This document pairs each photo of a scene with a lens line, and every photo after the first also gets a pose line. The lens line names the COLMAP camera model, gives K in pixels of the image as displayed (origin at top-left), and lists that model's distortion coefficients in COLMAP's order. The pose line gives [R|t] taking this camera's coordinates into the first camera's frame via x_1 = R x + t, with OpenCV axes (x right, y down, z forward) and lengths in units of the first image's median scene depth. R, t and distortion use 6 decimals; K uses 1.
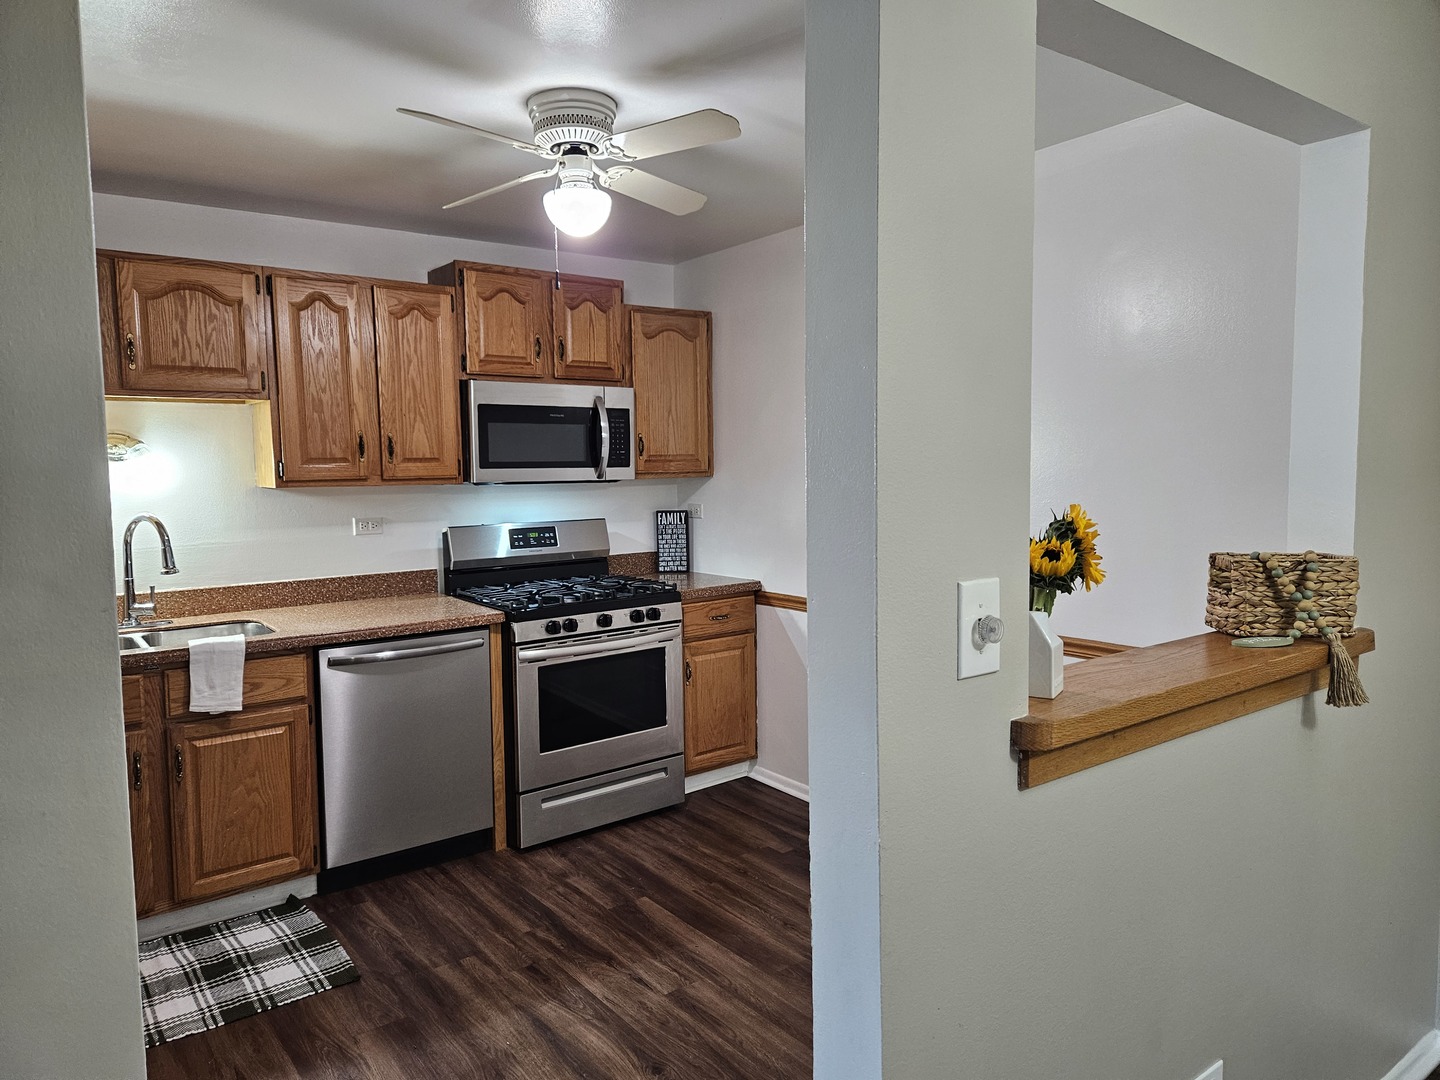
lens RADIAL K [[973.7, 0, 714.6], [0, 973.7, 531.7], [0, 0, 1]] dist [0.083935, -0.076908]
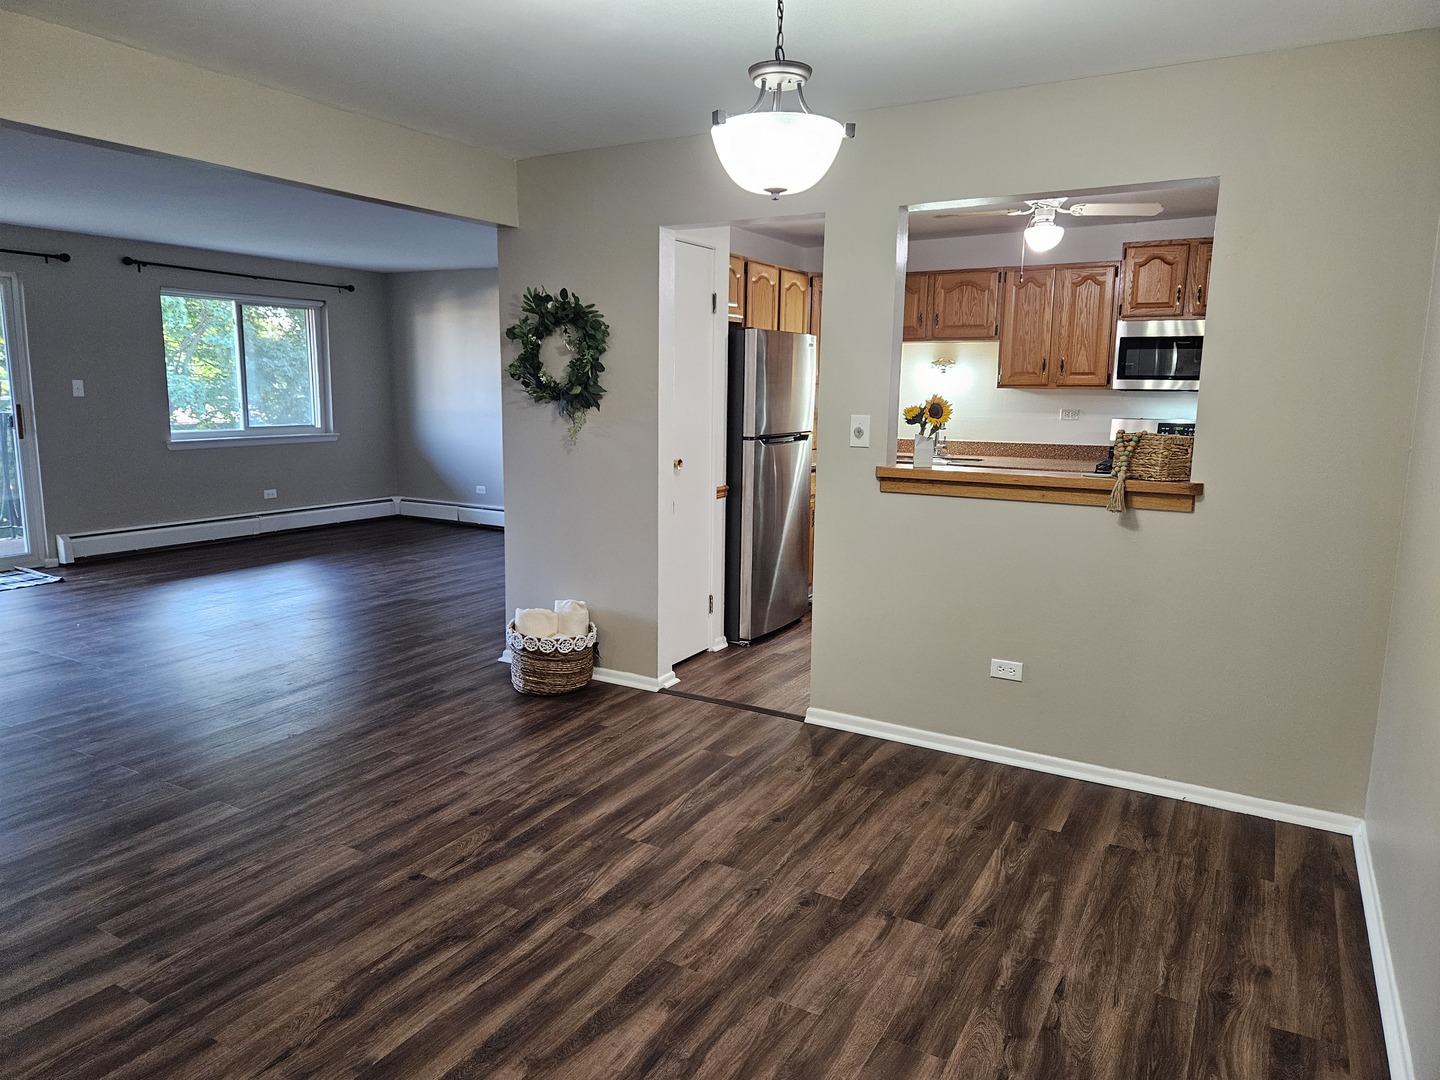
lens RADIAL K [[973.7, 0, 714.6], [0, 973.7, 531.7], [0, 0, 1]] dist [0.083935, -0.076908]
pose [[0.398047, 0.160490, -0.903217, 1.005518], [-0.081651, 0.986868, 0.139370, 0.007271], [0.913724, 0.018273, 0.405924, -0.217115]]
